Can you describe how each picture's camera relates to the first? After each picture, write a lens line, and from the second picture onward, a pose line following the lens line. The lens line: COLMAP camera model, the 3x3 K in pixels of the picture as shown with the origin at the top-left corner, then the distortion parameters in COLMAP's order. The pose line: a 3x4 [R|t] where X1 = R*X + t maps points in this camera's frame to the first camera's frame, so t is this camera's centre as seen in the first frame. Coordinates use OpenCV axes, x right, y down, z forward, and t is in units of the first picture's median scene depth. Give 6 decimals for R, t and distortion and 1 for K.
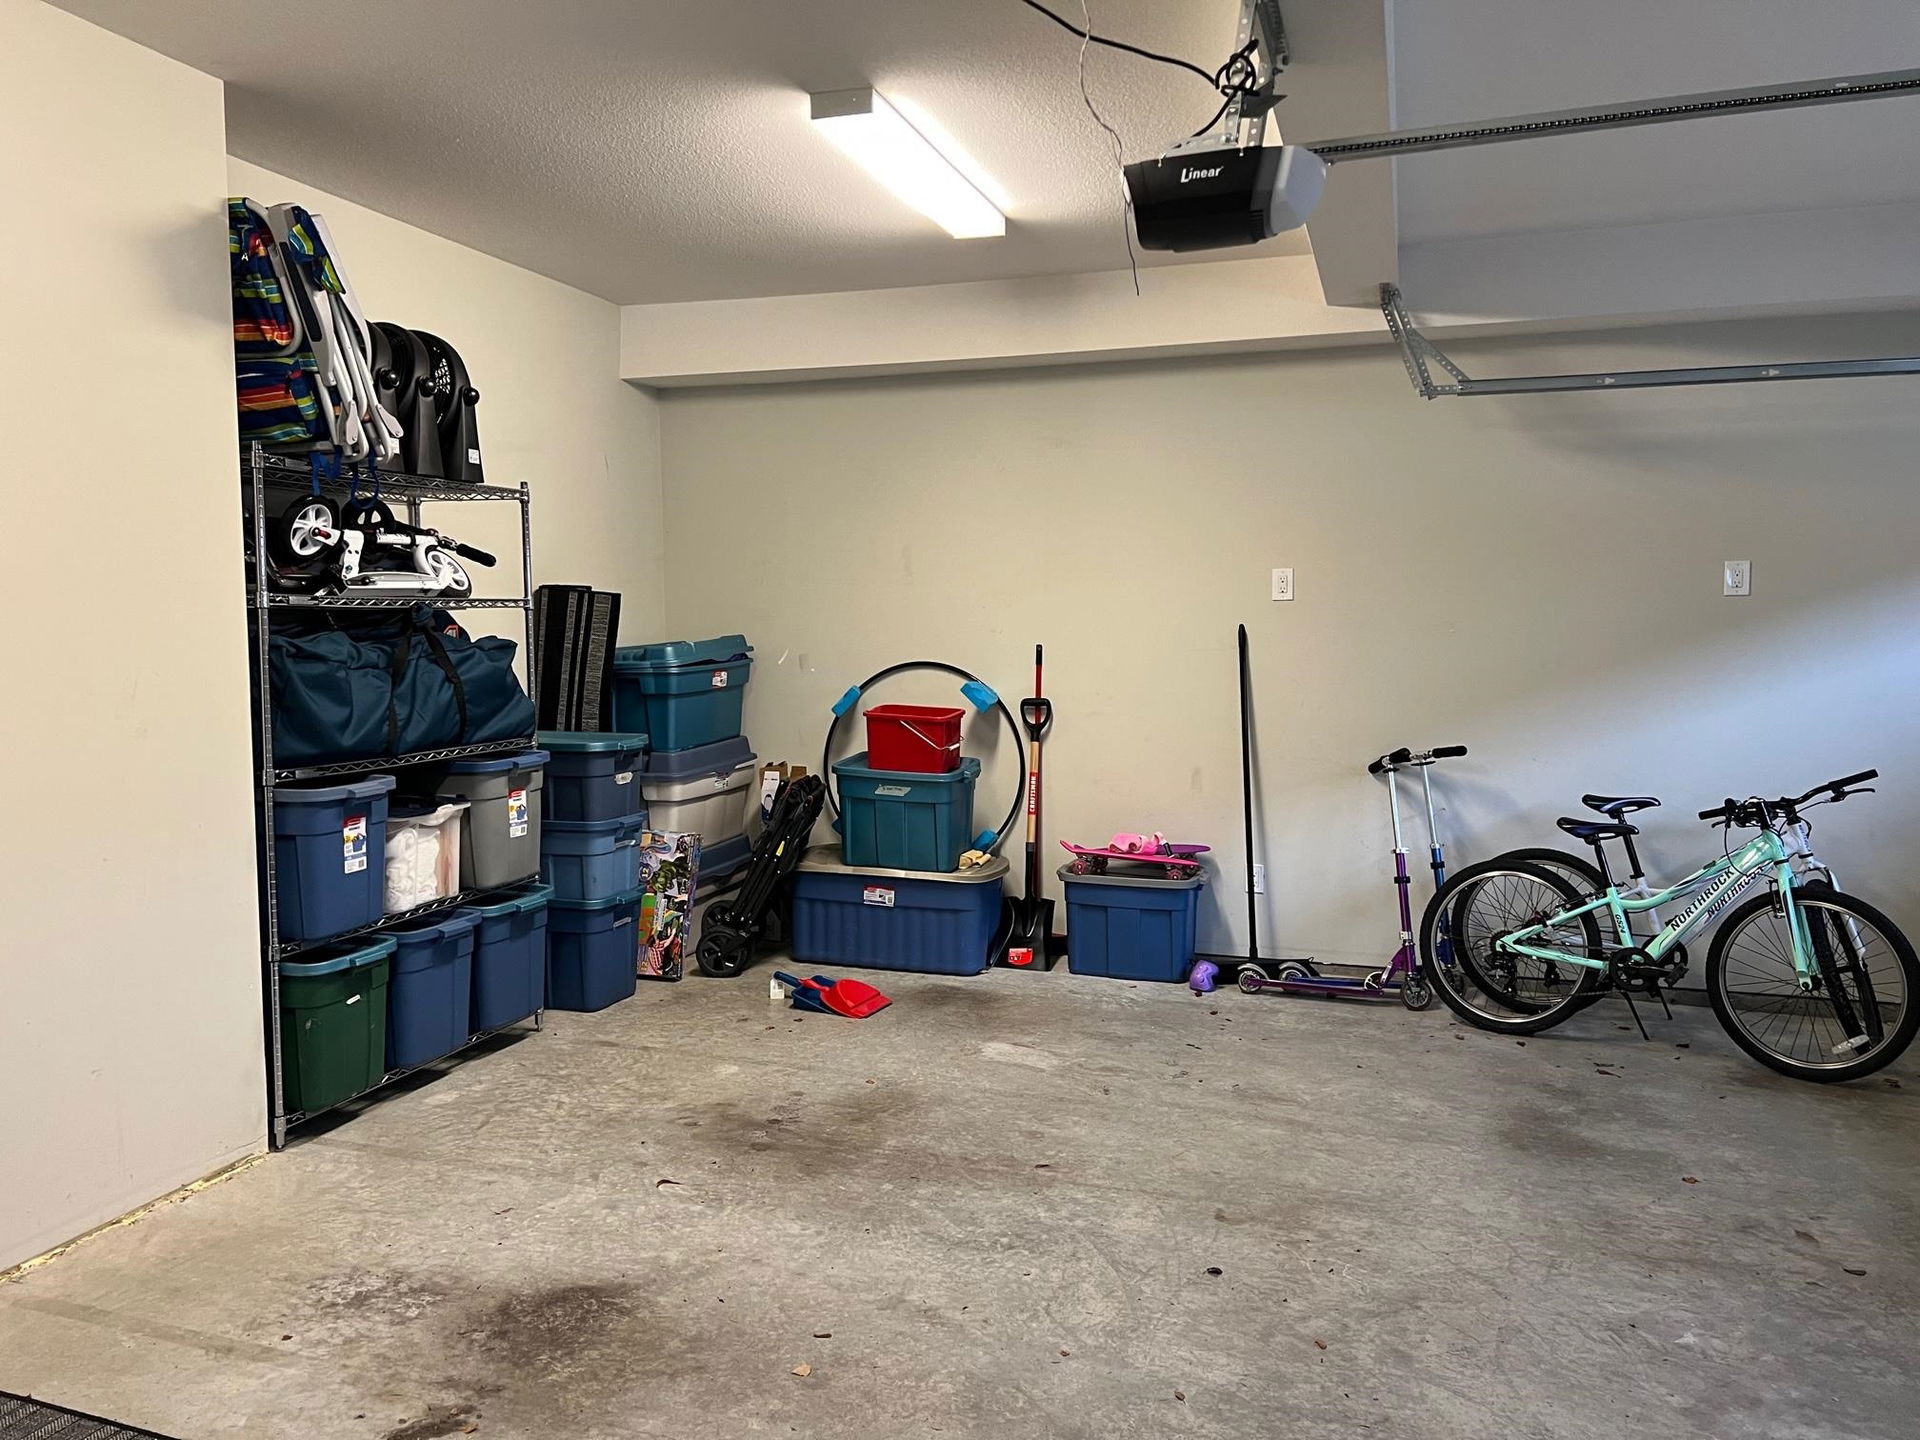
lens RADIAL K [[1431.0, 0, 948.9], [0, 1431.0, 716.0], [0, 0, 1]] dist [0.041239, -0.051347]
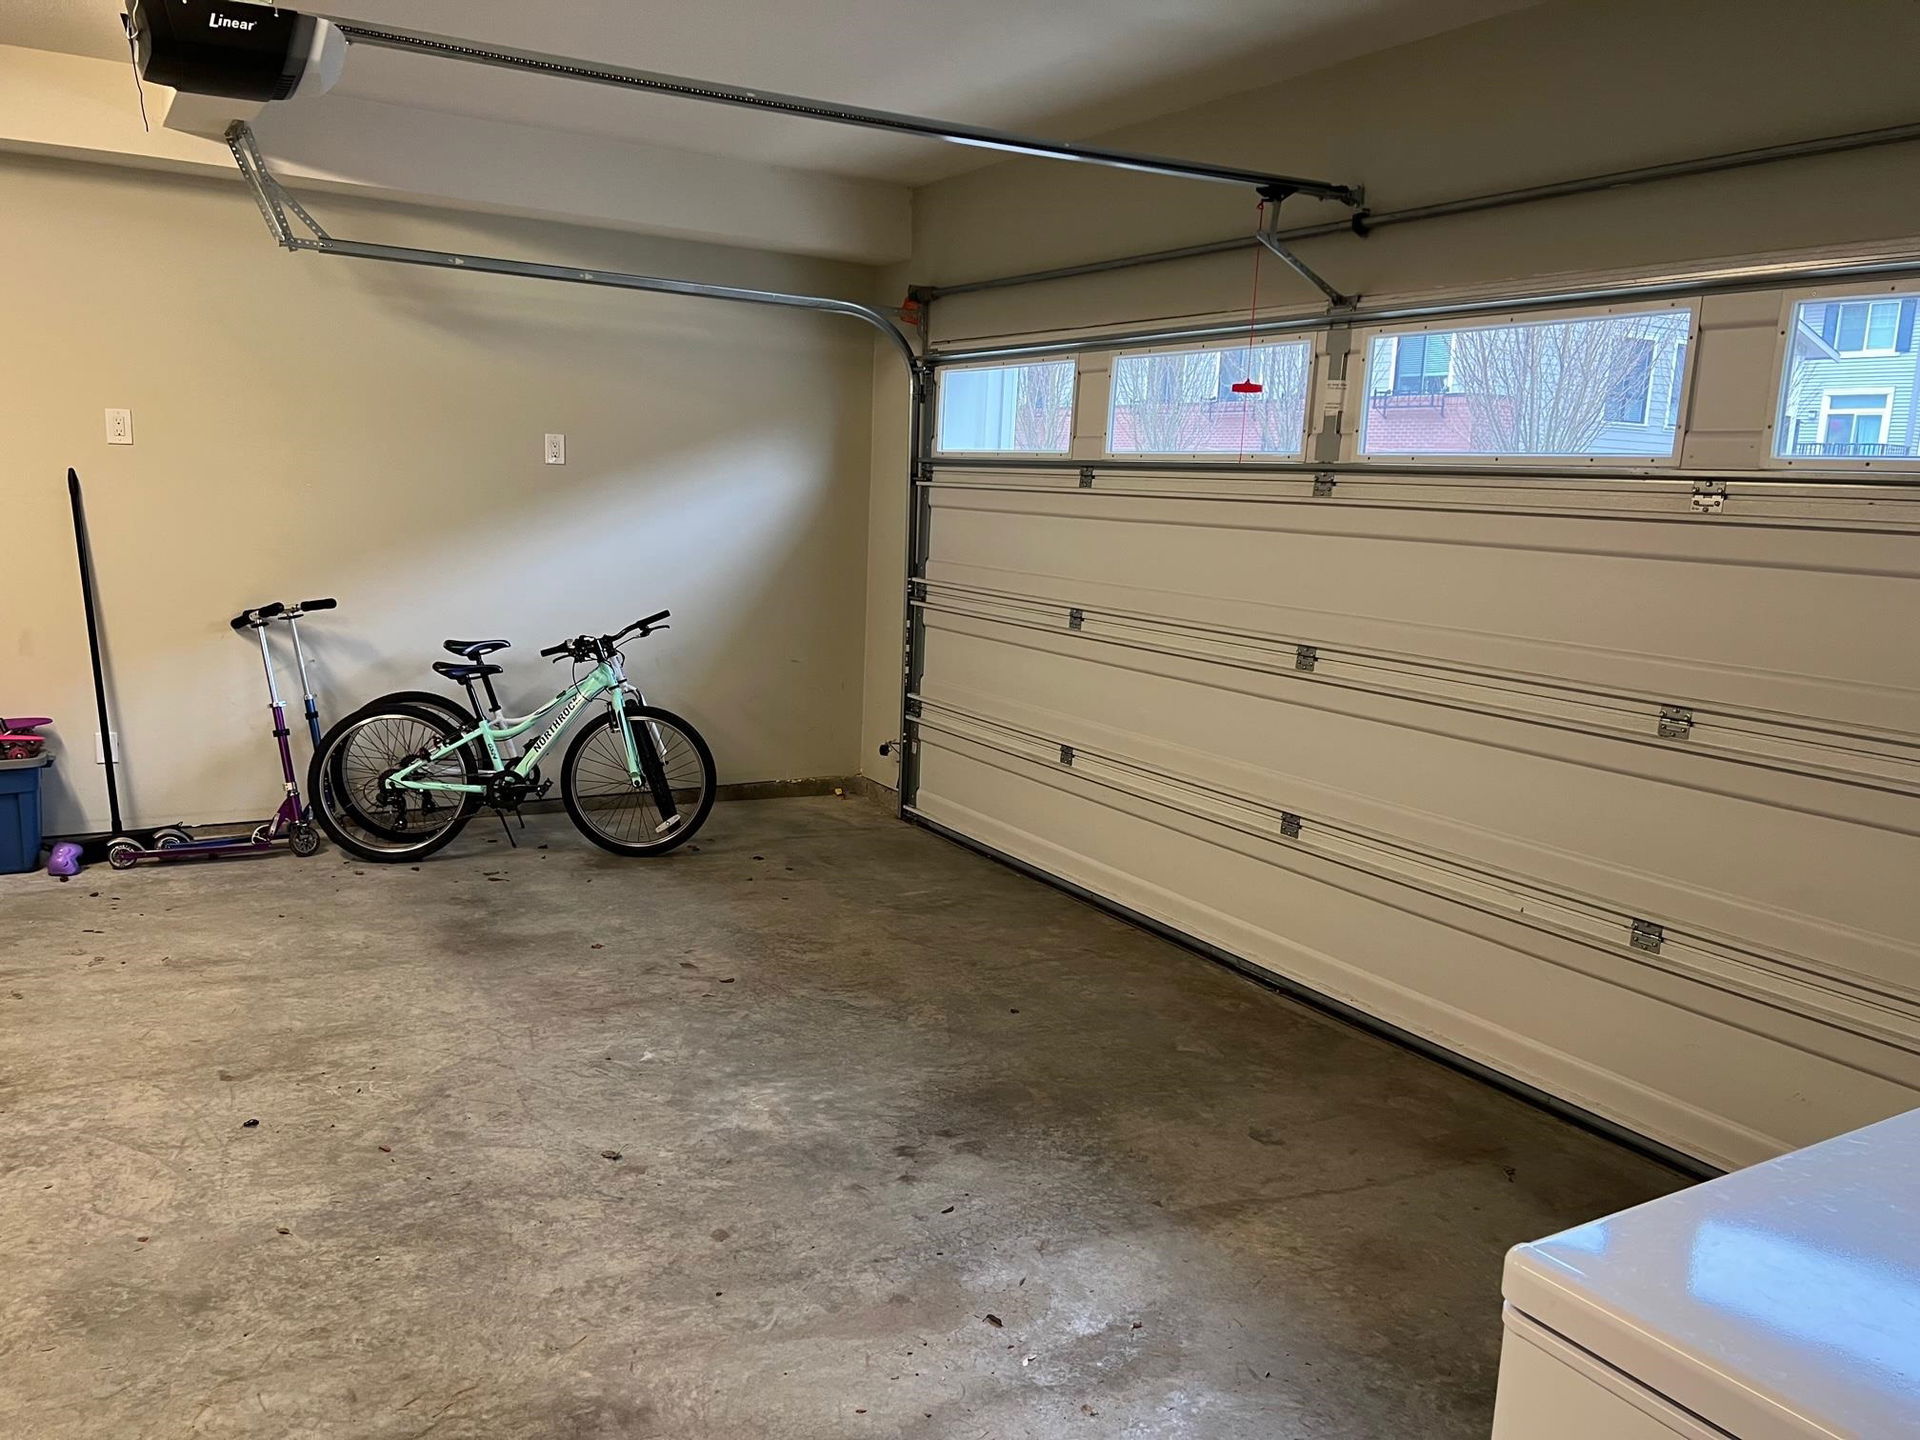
lens RADIAL K [[1440.0, 0, 939.8], [0, 1440.0, 717.7], [0, 0, 1]] dist [0.058598, -0.093703]
pose [[0.650662, -0.088390, 0.754206, -0.170099], [0.003496, 0.993541, 0.113423, -0.012186], [-0.759360, -0.071163, 0.646768, -0.015847]]
